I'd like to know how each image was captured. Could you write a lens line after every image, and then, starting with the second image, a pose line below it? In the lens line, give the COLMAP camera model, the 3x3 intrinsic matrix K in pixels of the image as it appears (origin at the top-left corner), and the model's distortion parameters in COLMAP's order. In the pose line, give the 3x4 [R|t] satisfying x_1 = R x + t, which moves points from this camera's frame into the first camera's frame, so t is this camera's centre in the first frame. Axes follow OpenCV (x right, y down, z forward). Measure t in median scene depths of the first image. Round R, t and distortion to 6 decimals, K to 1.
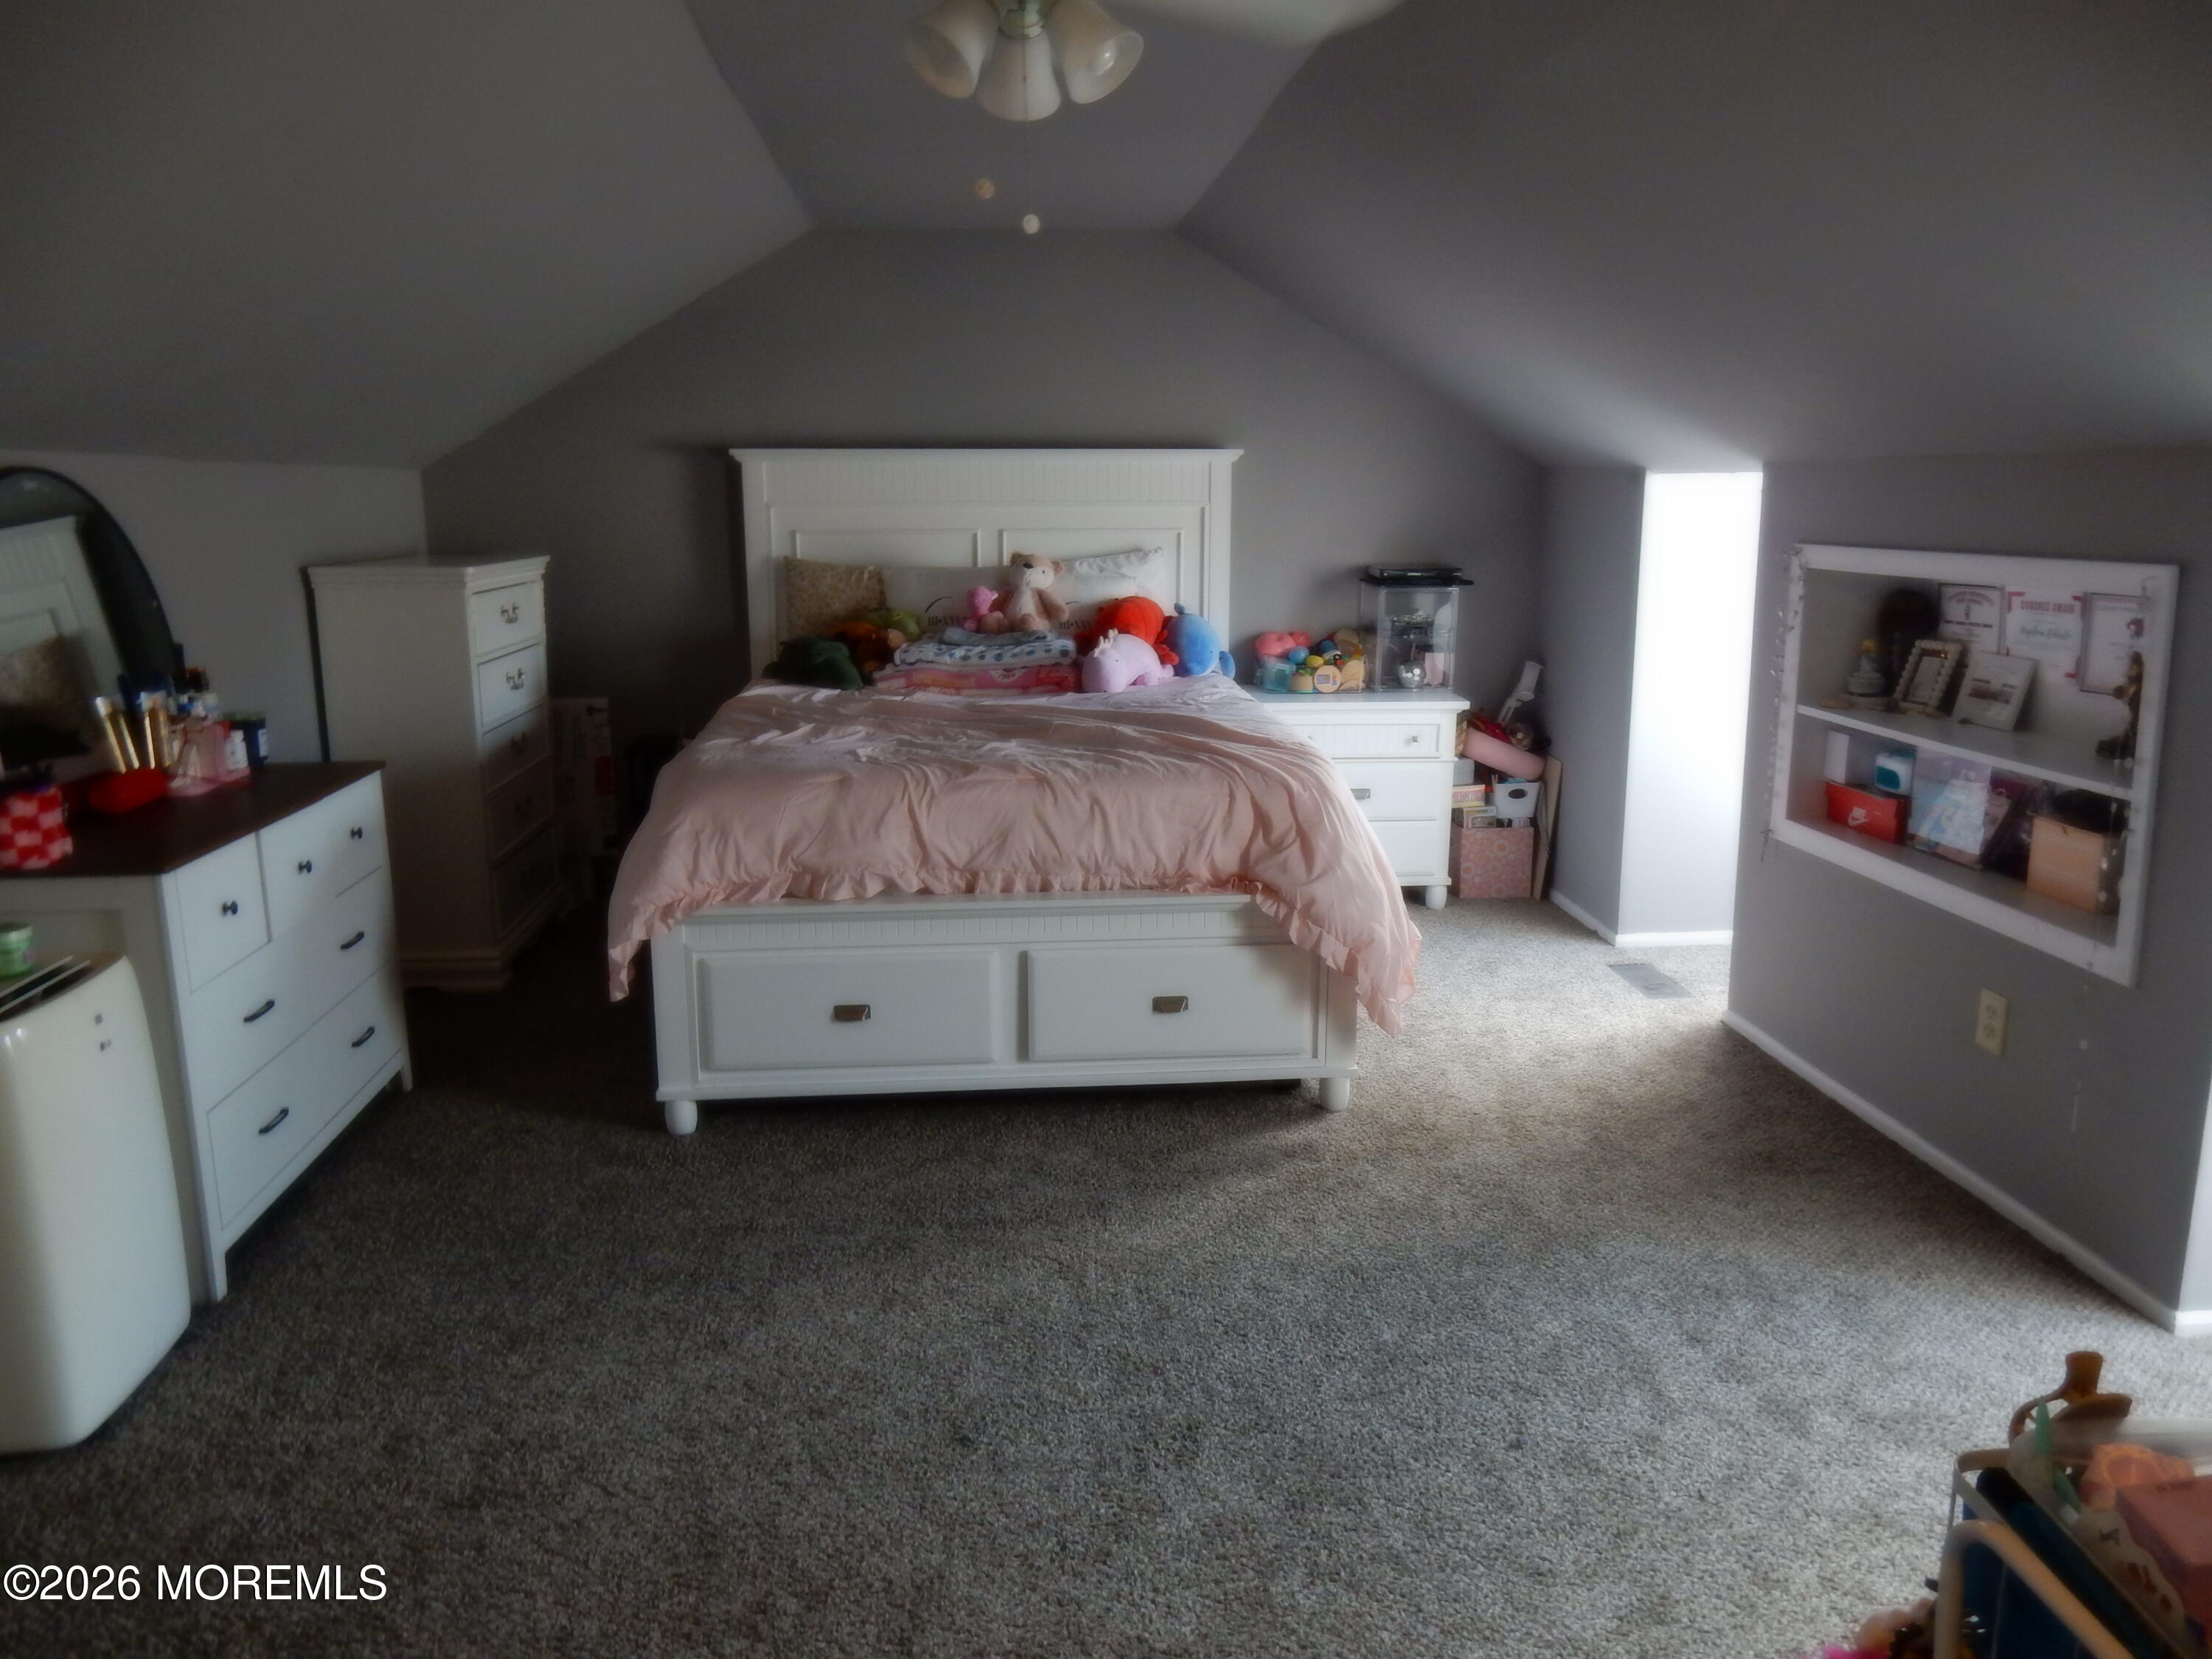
lens RADIAL K [[1605.9, 0, 1116.8], [0, 1605.9, 822.7], [0, 0, 1]] dist [-0.009501, 0.004764]
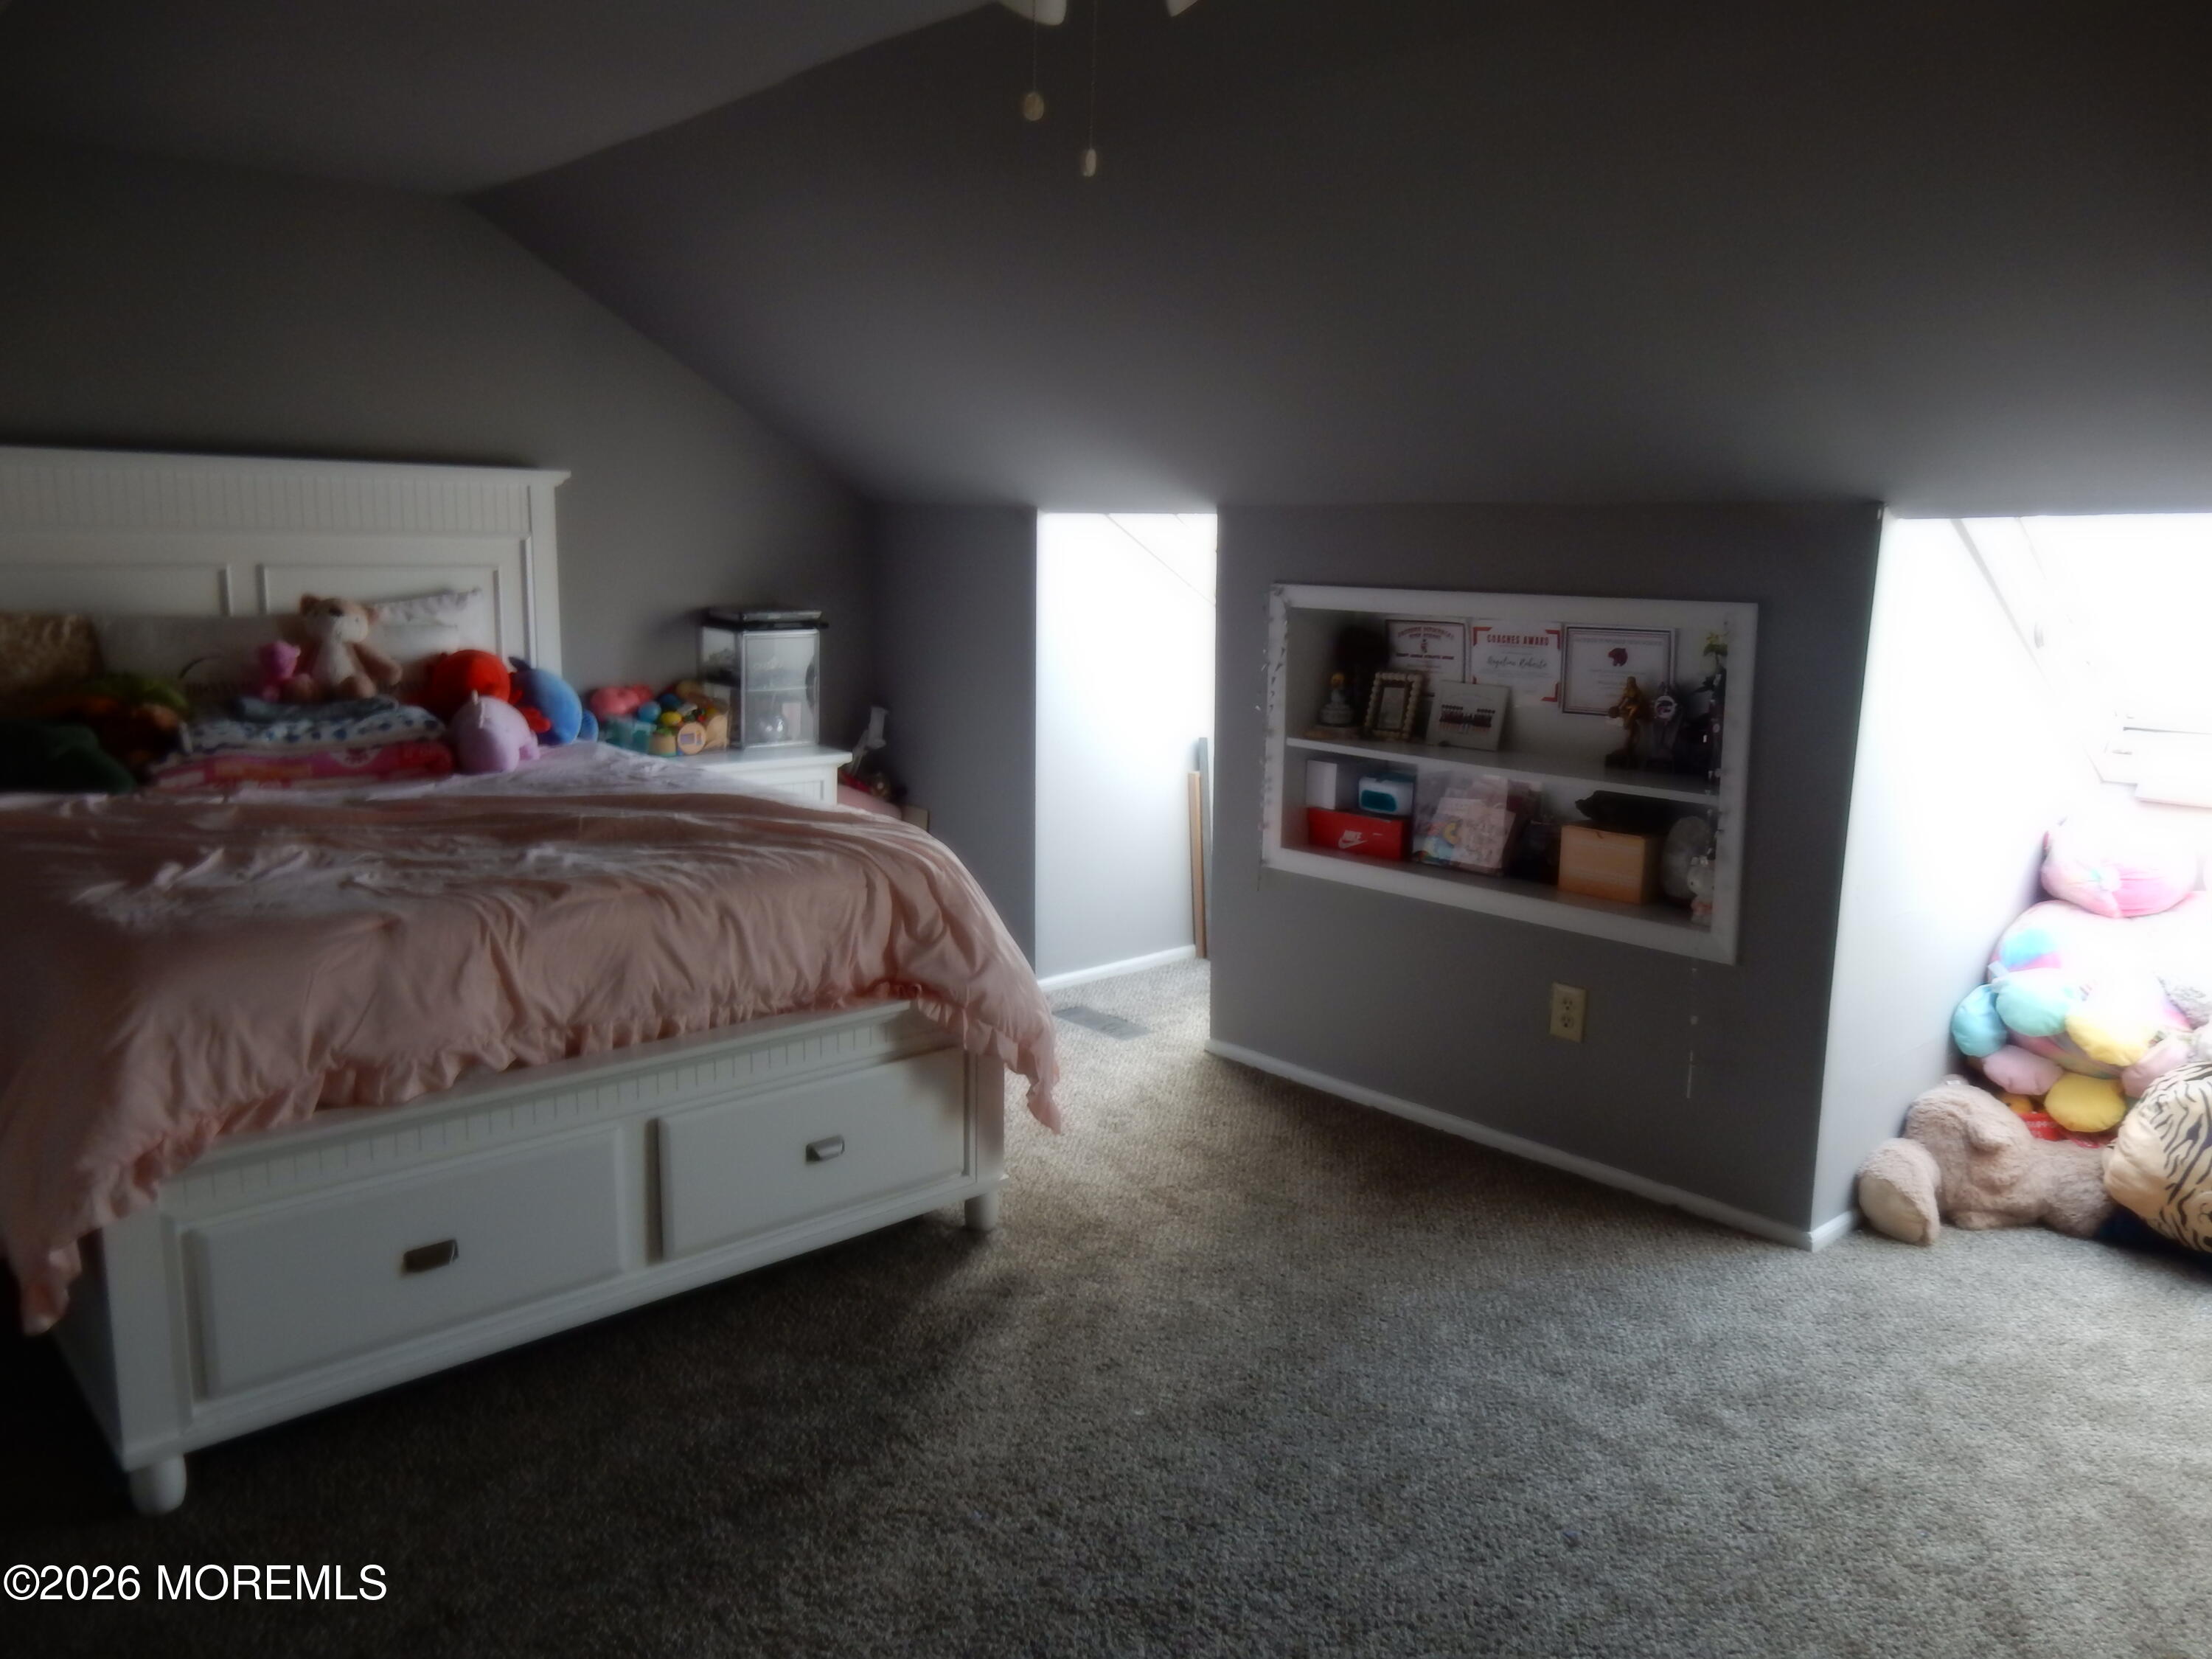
lens RADIAL K [[1605.9, 0, 1105.5], [0, 1605.9, 834.3], [0, 0, 1]] dist [-0.009501, 0.004764]
pose [[0.799599, -0.092094, 0.593431, -0.325985], [0.101498, 0.994680, 0.017604, -0.046008], [-0.591896, 0.046155, 0.804692, 0.257420]]
